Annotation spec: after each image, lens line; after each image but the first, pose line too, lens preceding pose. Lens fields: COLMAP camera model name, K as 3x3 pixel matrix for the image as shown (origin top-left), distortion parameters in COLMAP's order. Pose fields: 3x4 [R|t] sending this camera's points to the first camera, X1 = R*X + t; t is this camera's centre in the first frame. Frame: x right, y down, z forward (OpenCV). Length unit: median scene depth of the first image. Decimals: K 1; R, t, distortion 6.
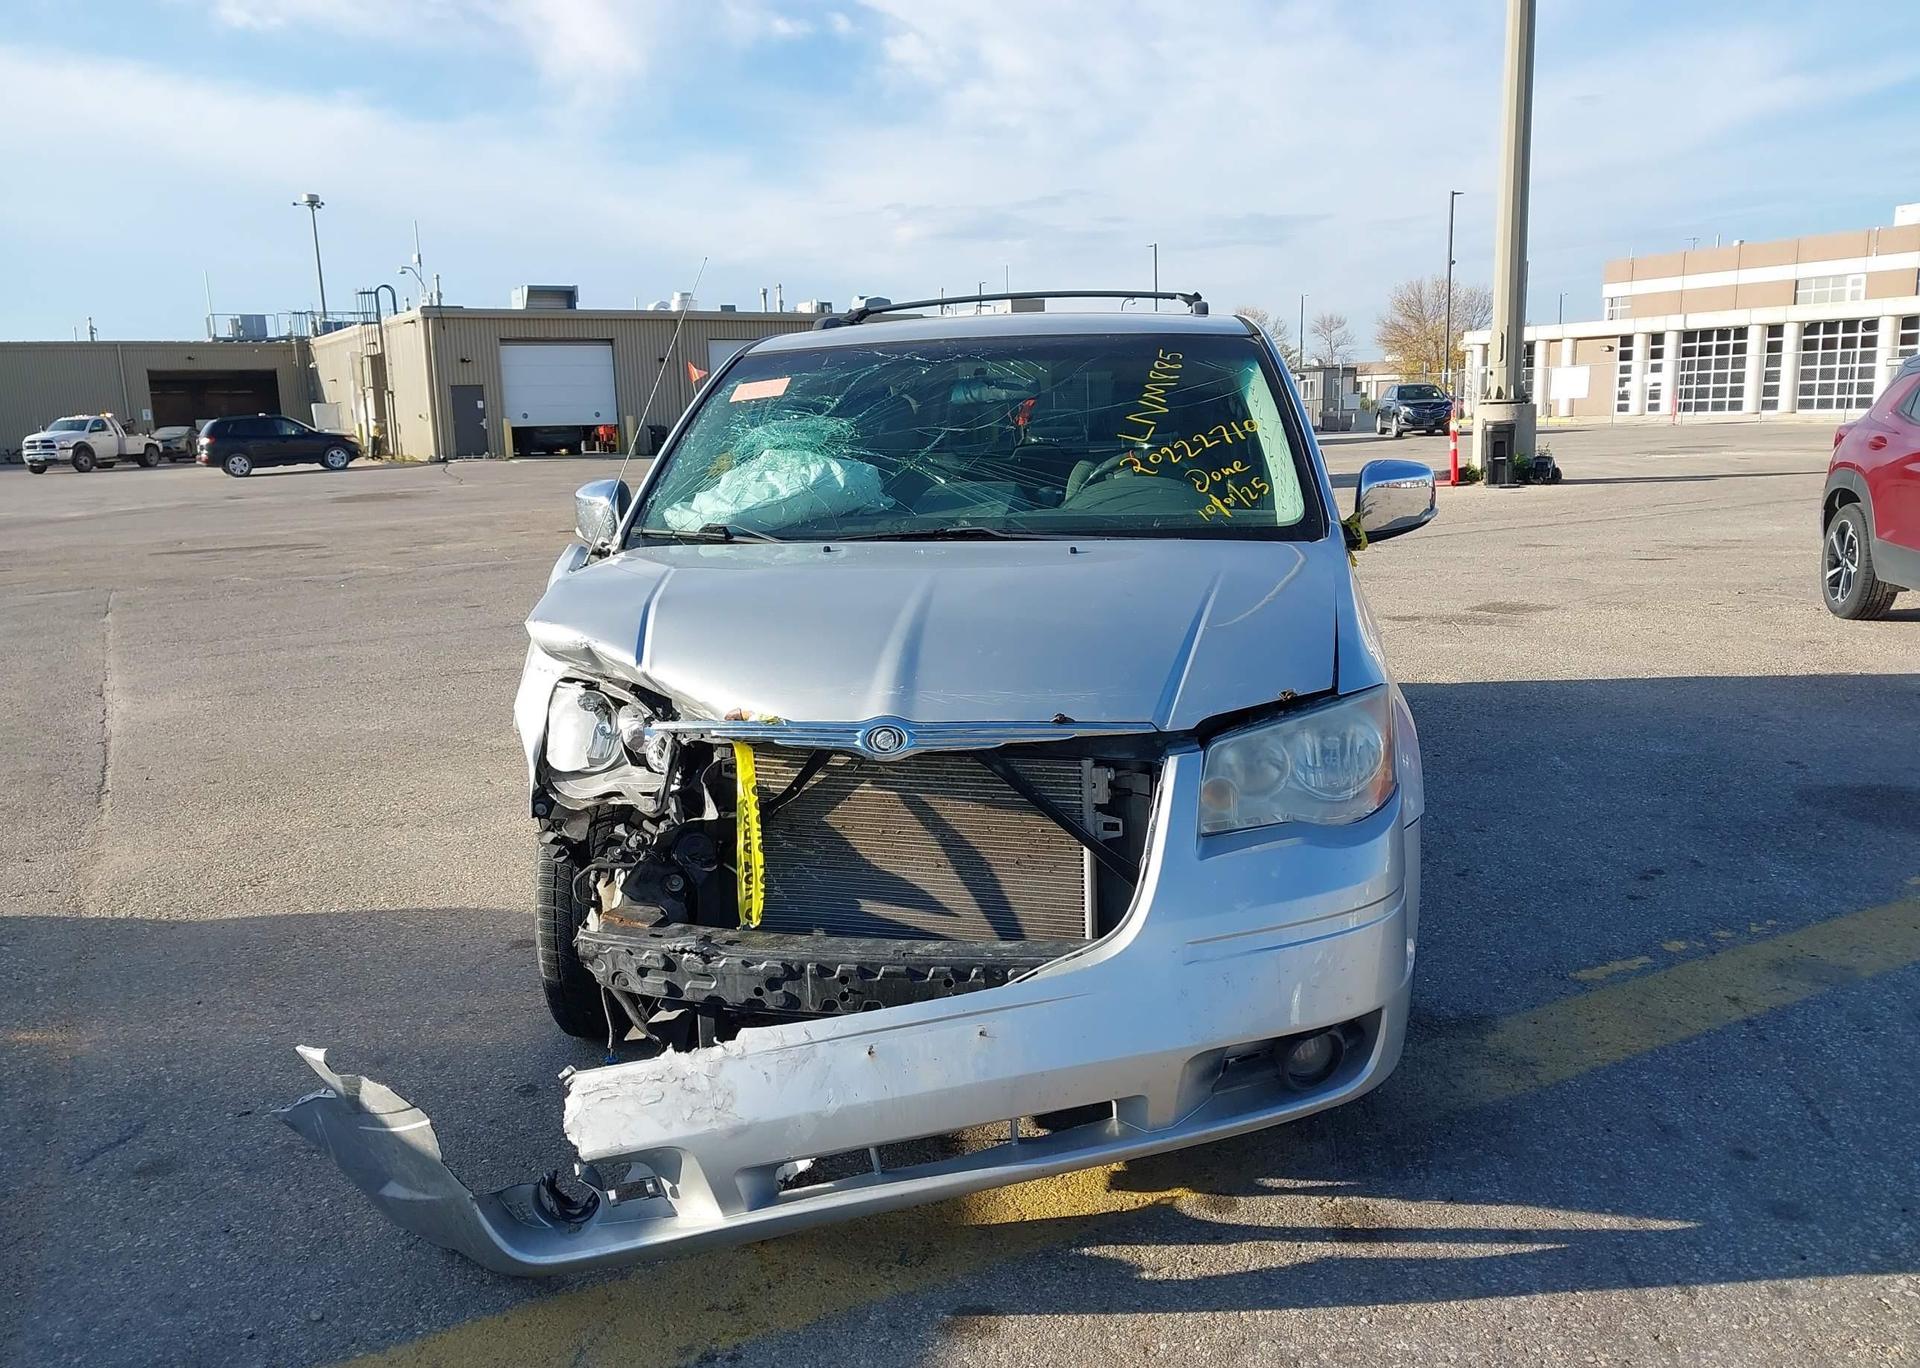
lens RADIAL K [[1509.6, 0, 956.9], [0, 1509.6, 691.7], [0, 0, 1]] dist [0.032886, -0.037010]
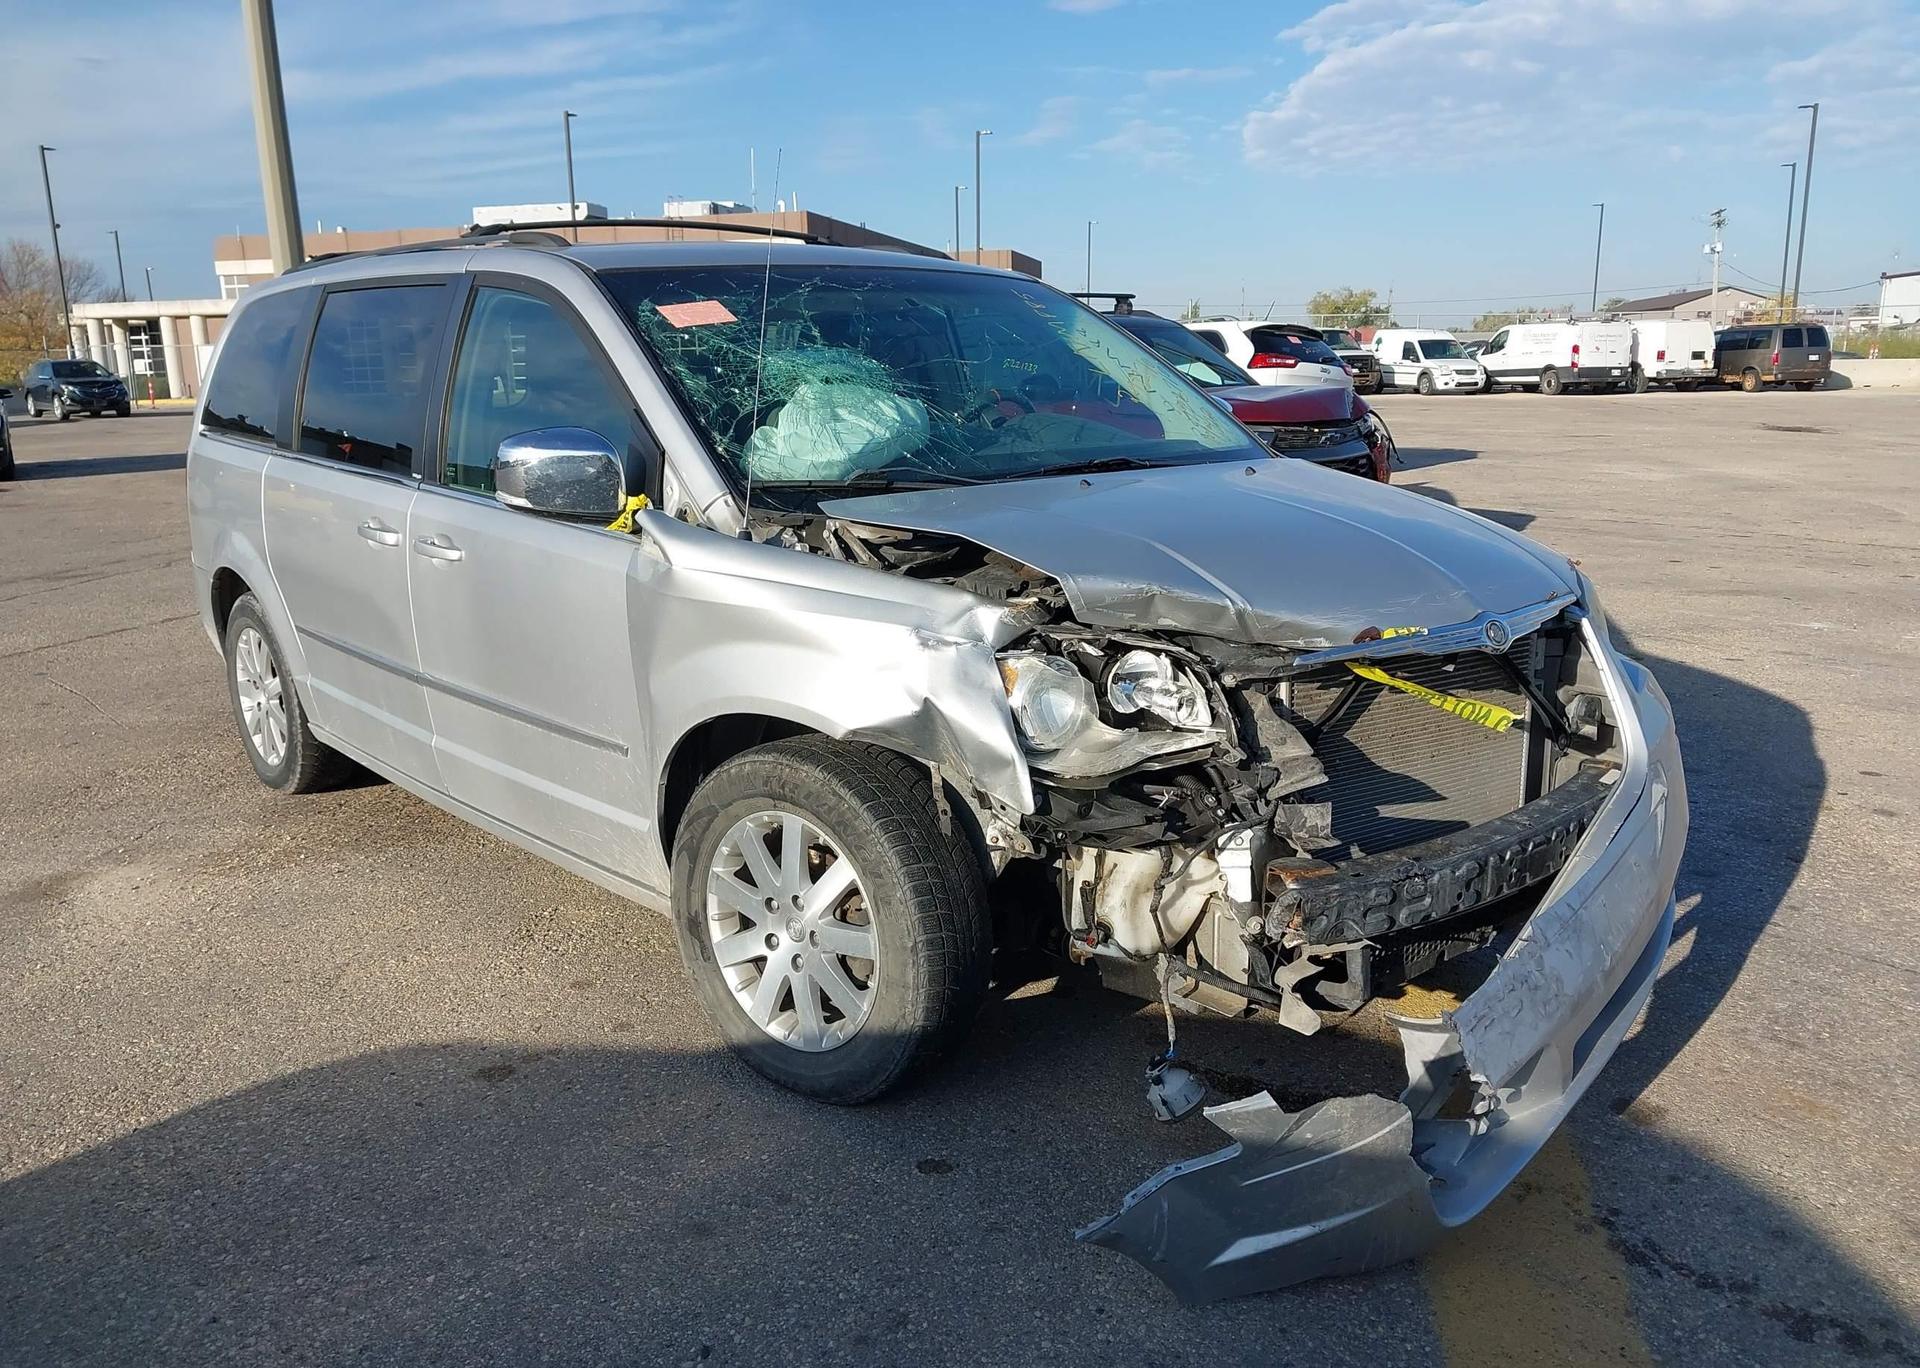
lens RADIAL K [[1509.6, 0, 955.1], [0, 1509.6, 694.3], [0, 0, 1]] dist [0.032886, -0.037010]
pose [[0.649969, -0.151775, 0.744651, -0.041090], [0.142670, 0.986802, 0.076600, -0.002339], [-0.746449, 0.056452, 0.663044, 0.021370]]
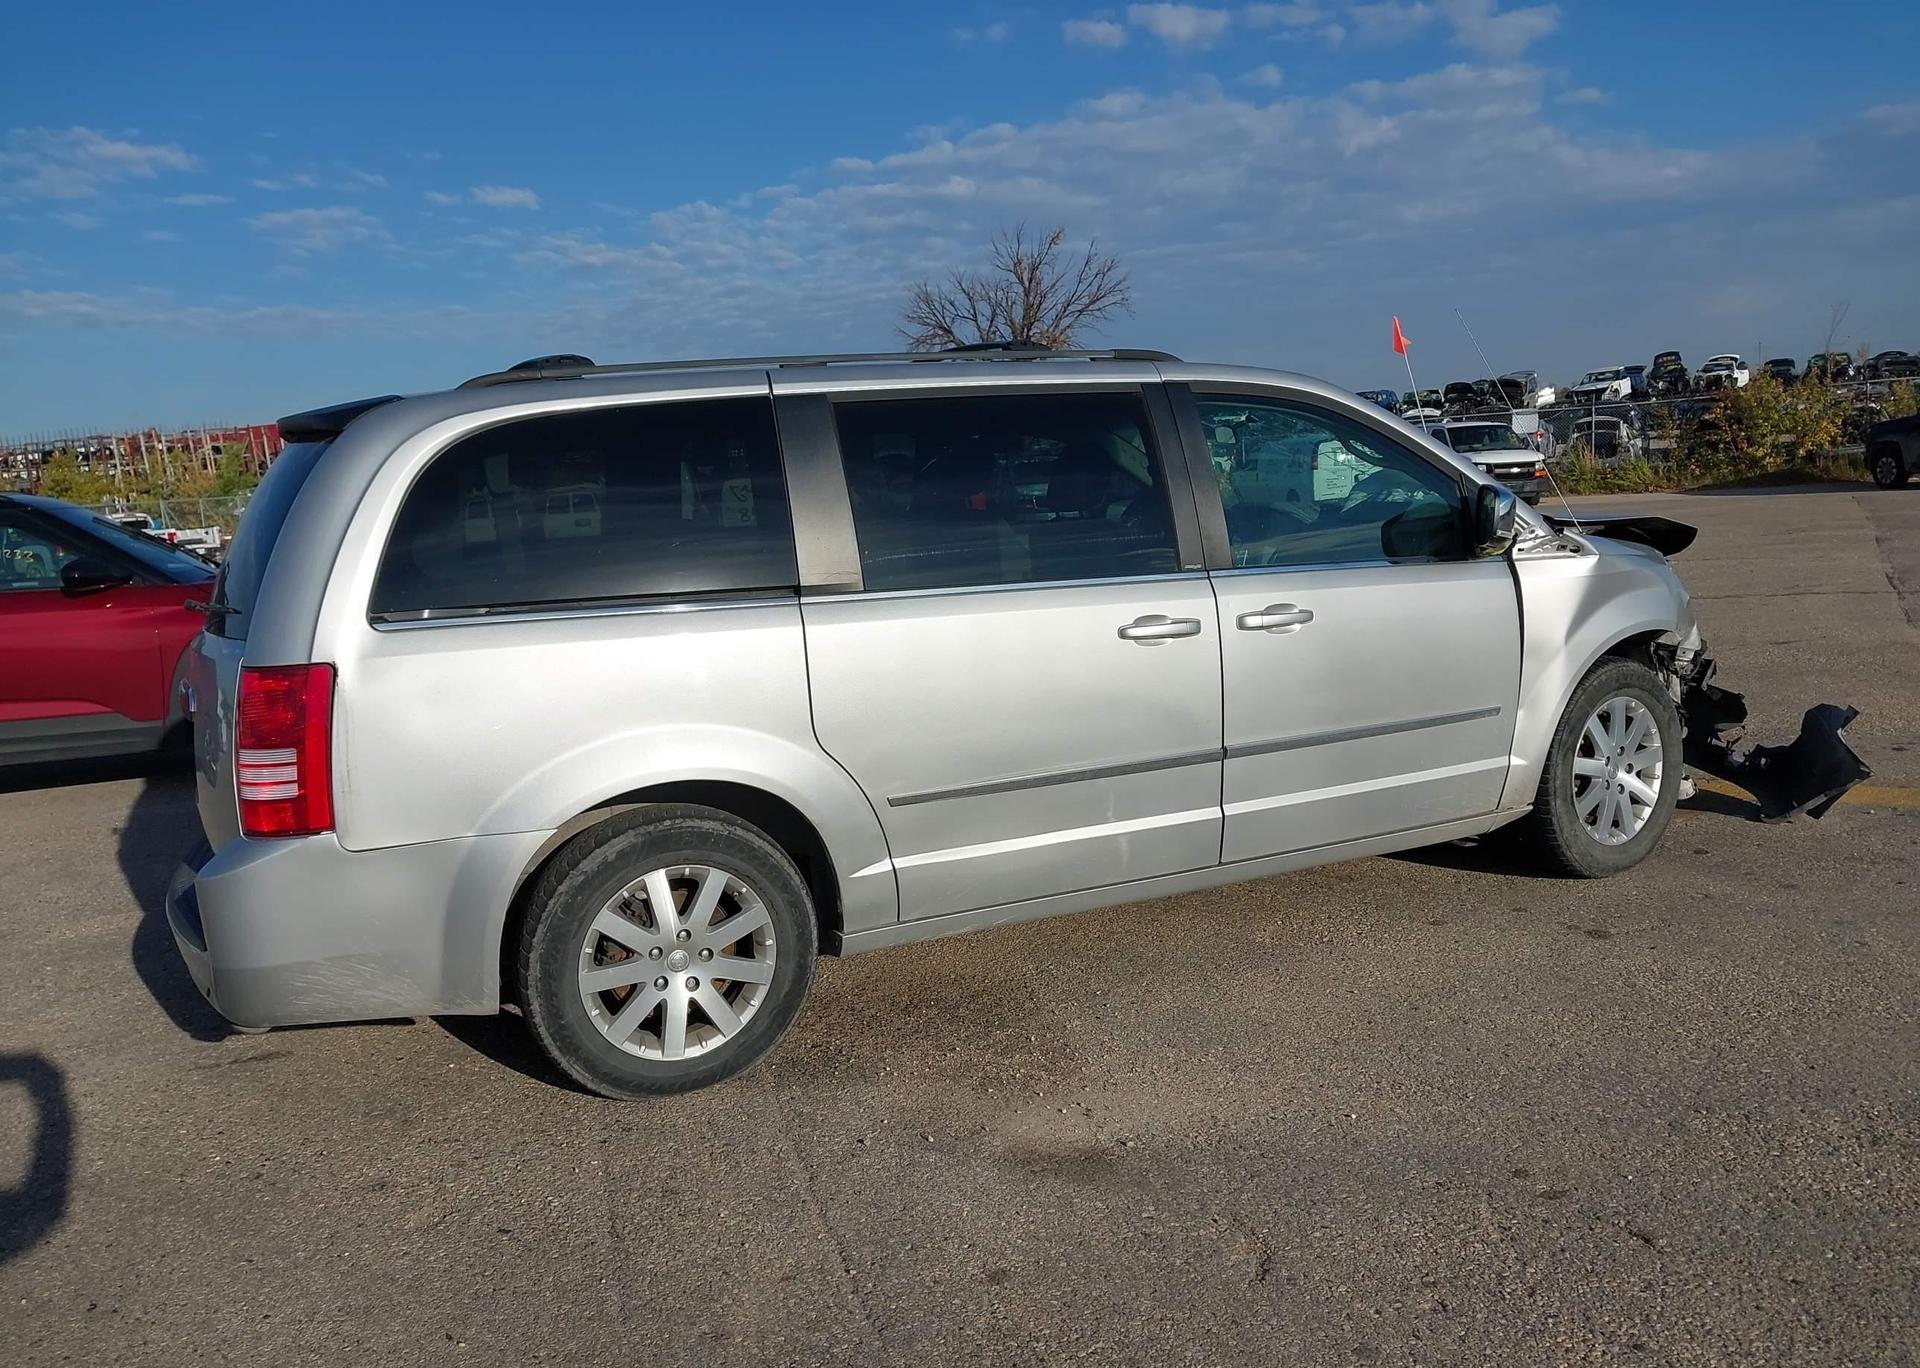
lens RADIAL K [[1509.6, 0, 928.2], [0, 1509.6, 683.0], [0, 0, 1]] dist [0.032886, -0.037010]
pose [[-0.525581, -0.053776, 0.849043, -0.056493], [0.242780, 0.947019, 0.210269, -0.019785], [-0.815367, 0.316644, -0.484679, 0.112944]]
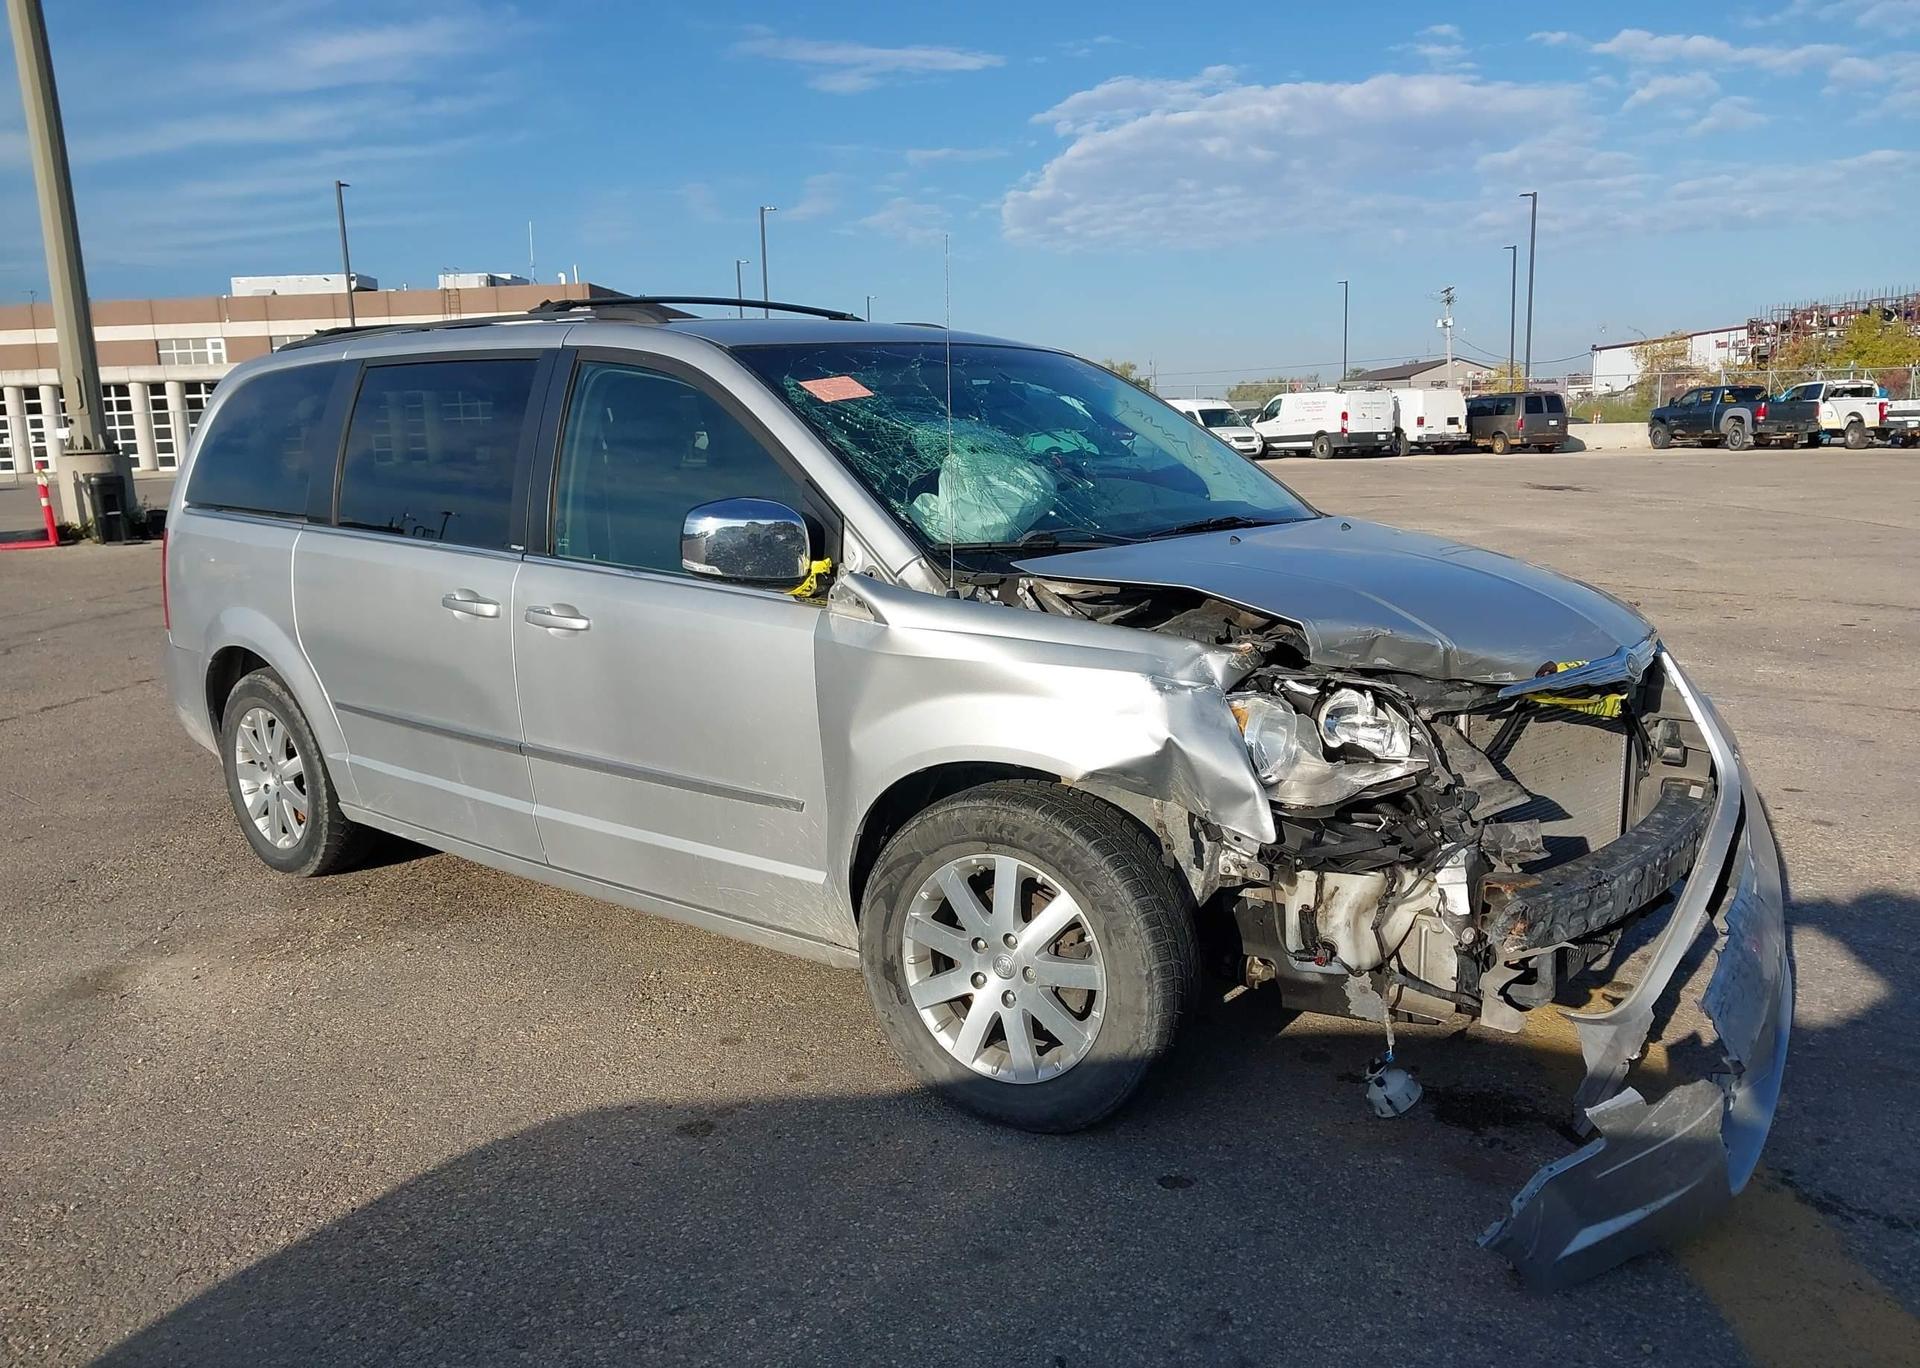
lens RADIAL K [[1509.6, 0, 944.2], [0, 1509.6, 688.0], [0, 0, 1]] dist [0.032886, -0.037010]
pose [[0.536515, -0.134264, 0.833142, -0.050449], [0.168012, 0.984493, 0.050460, -0.003877], [-0.826997, 0.112905, 0.550753, 0.029292]]
